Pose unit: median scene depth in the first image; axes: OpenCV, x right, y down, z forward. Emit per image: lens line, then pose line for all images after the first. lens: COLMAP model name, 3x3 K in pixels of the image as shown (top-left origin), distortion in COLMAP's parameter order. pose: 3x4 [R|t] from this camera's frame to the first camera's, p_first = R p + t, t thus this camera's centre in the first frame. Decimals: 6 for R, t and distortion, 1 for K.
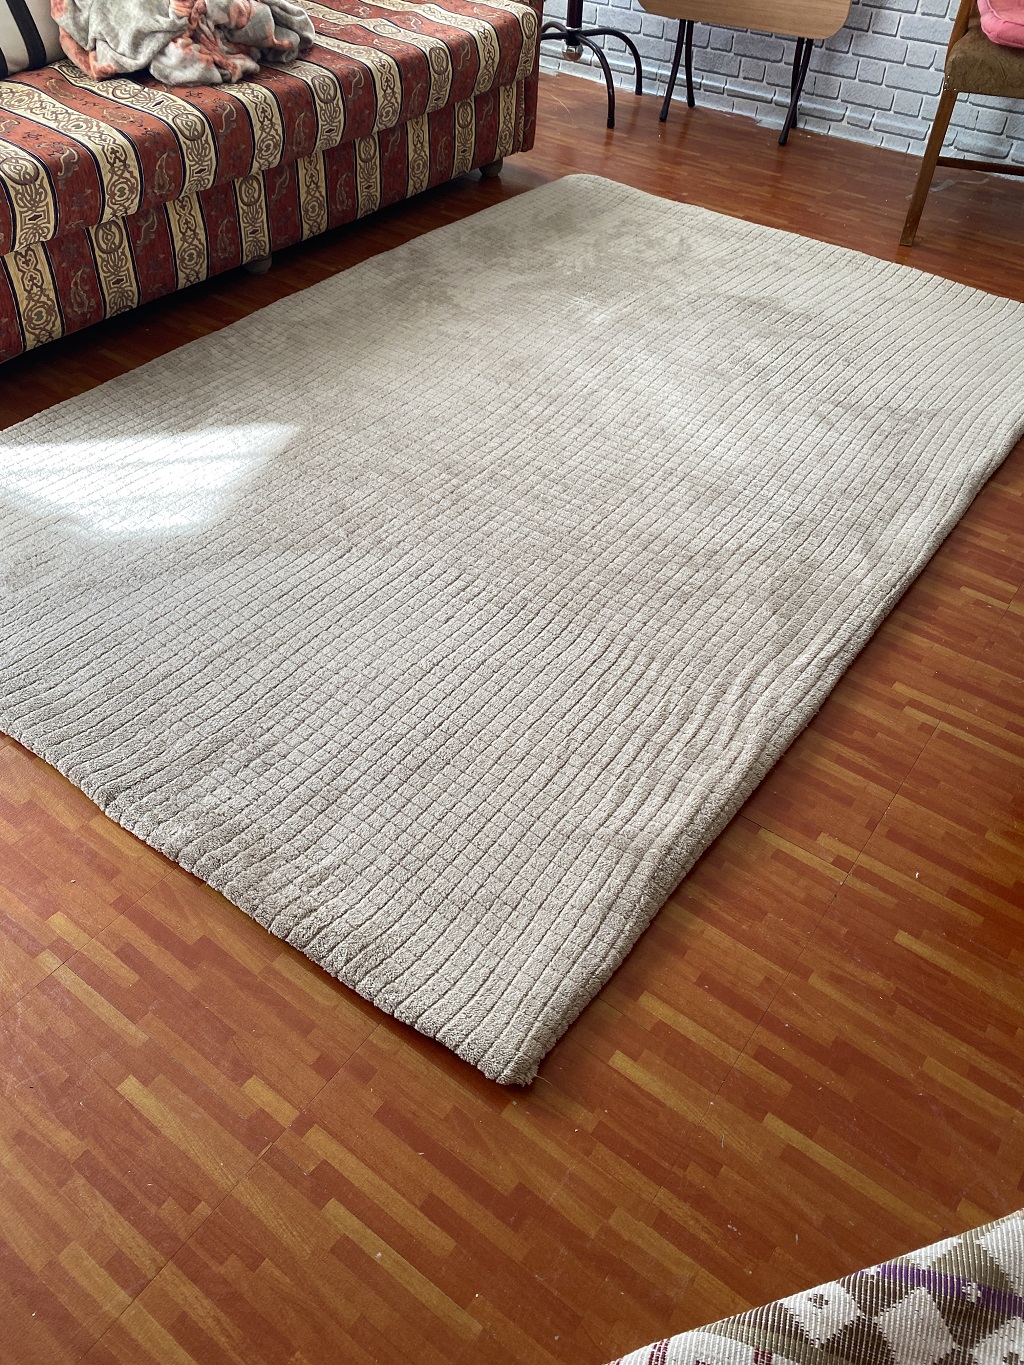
lens RADIAL K [[1044.0, 0, 511.2], [0, 1044.0, 655.4], [0, 0, 1]] dist [0.016724, -0.018238]
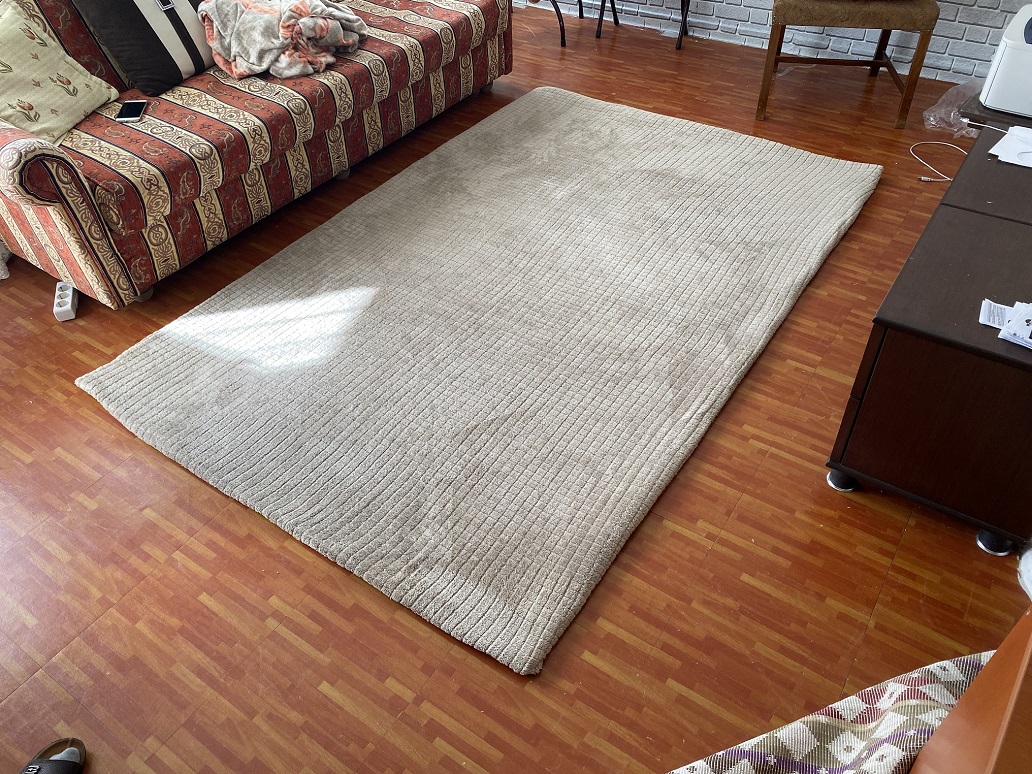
lens RADIAL K [[789.3, 0, 514.5], [0, 789.3, 371.3], [0, 0, 1]] dist [0.016724, -0.018238]
pose [[0.996862, -0.075934, -0.022368, 0.028541], [0.075770, 0.997092, -0.008104, -0.066784], [0.022919, 0.006384, 0.999717, -0.243271]]
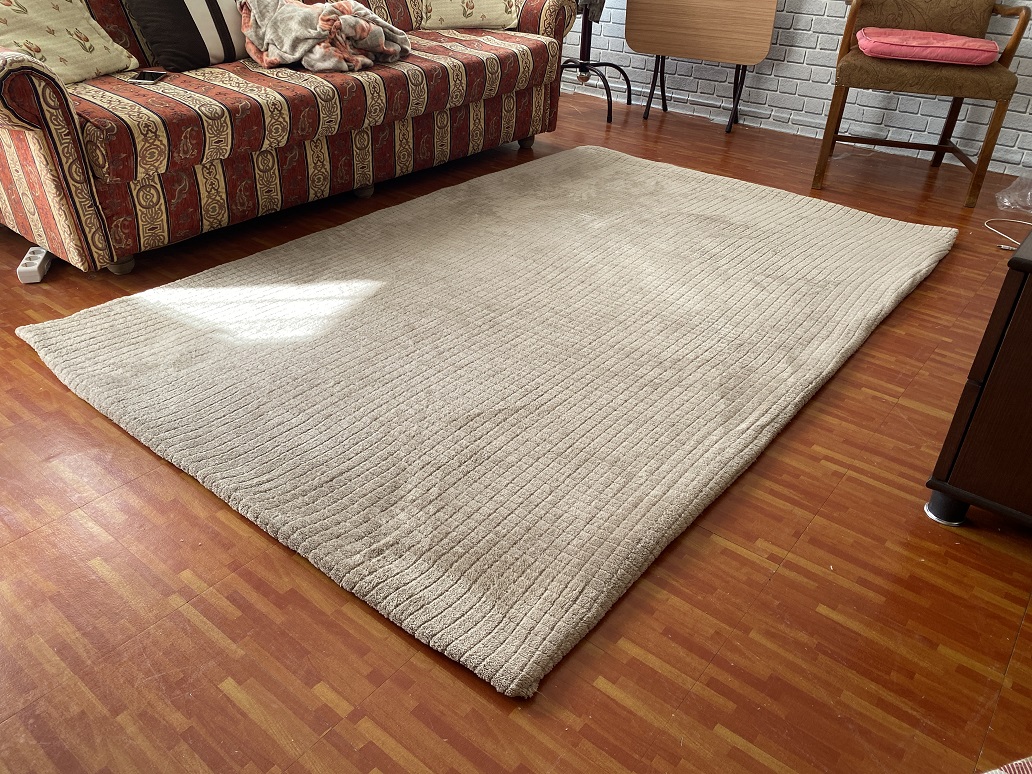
lens RADIAL K [[789.3, 0, 510.3], [0, 789.3, 380.0], [0, 0, 1]] dist [0.016724, -0.018238]
pose [[0.999013, 0.016589, -0.041194, 0.015365], [-0.024559, 0.979230, -0.201259, 0.137010], [0.036999, 0.202072, 0.978671, -0.023791]]
